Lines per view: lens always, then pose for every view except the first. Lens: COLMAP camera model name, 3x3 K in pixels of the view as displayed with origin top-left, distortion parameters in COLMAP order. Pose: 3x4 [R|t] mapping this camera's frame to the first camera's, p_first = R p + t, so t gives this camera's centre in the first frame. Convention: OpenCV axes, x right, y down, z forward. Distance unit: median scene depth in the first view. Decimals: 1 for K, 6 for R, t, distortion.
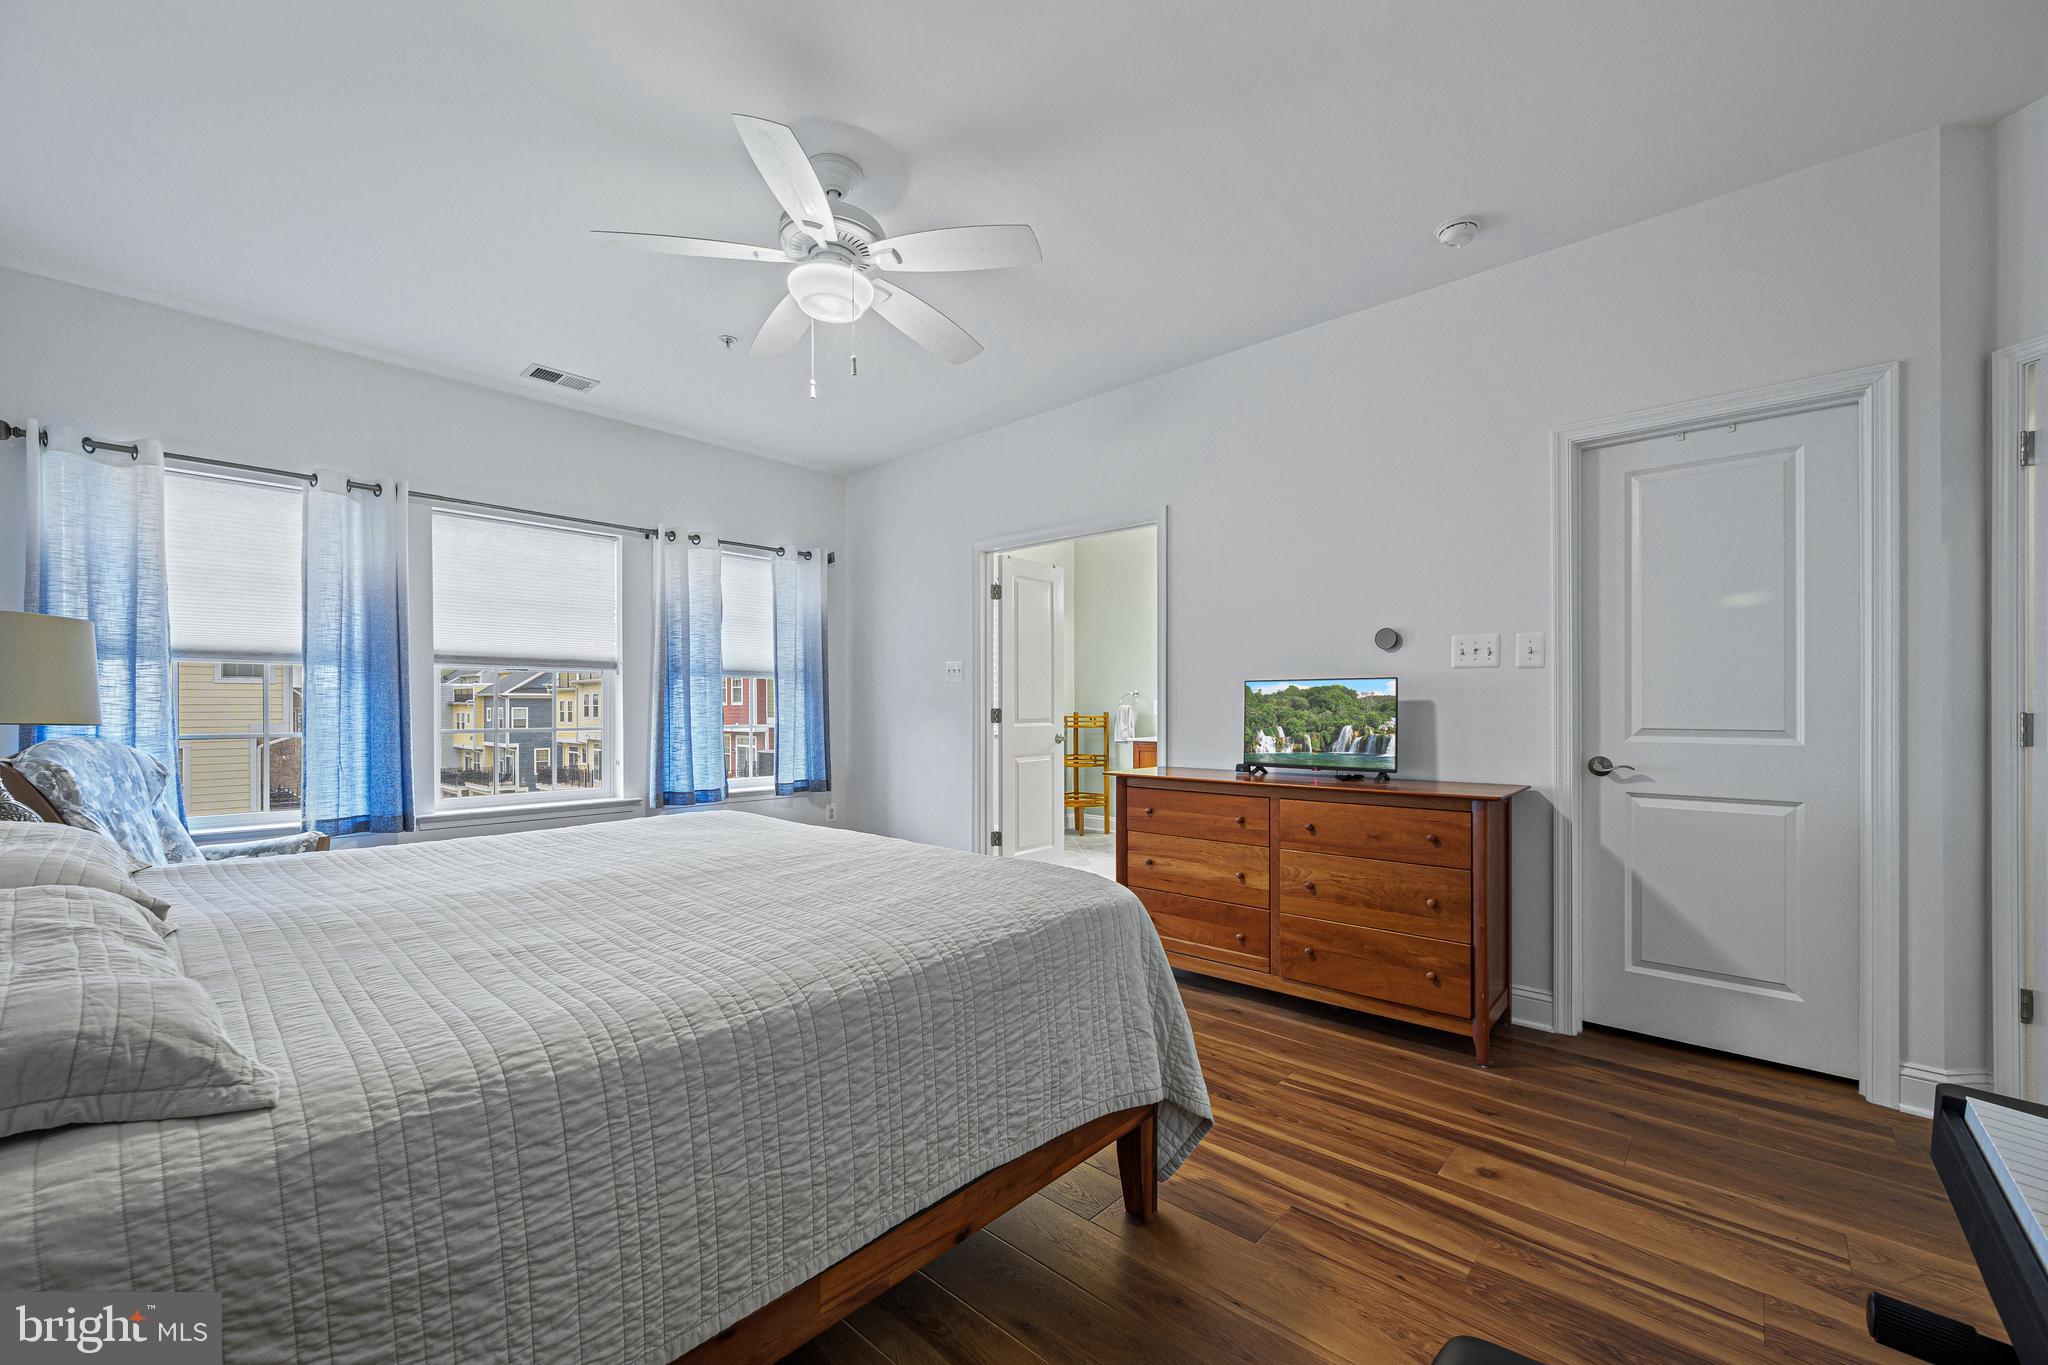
lens RADIAL K [[819.8, 0, 1025.8], [0, 819.8, 700.6], [0, 0, 1]] dist [0.001016, 0.000151]
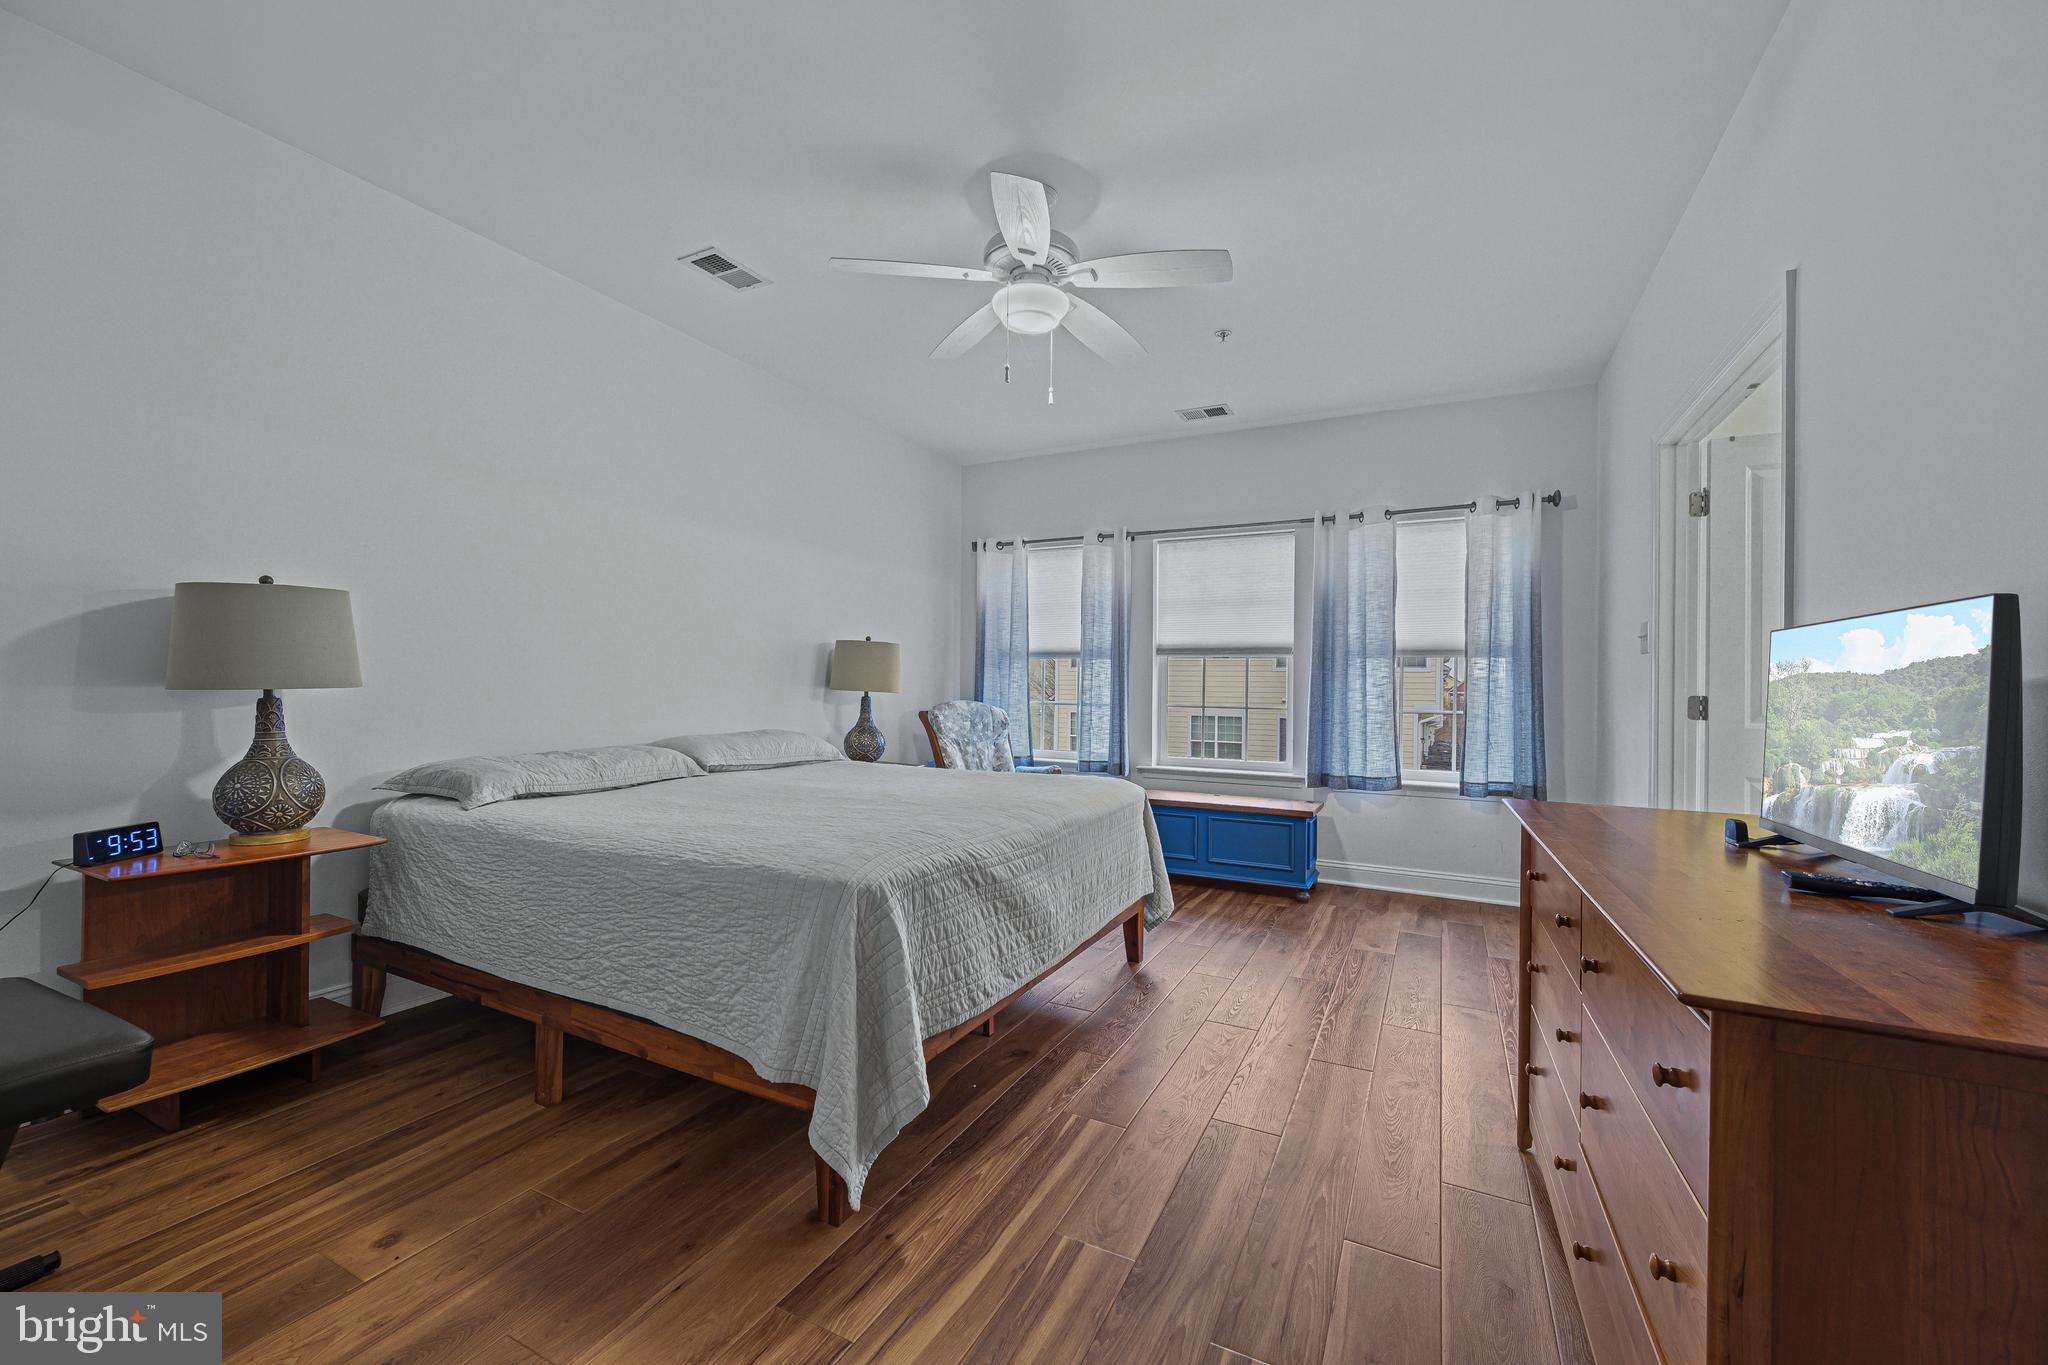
lens RADIAL K [[807.6, 0, 1024.0], [0, 807.6, 682.5], [0, 0, 1]] dist [0.000402, 0.000026]
pose [[0.266901, -0.002574, -0.963721, 0.432314], [-0.006698, 0.999967, -0.004526, 0.006175], [0.963701, 0.007663, 0.266875, 0.381505]]
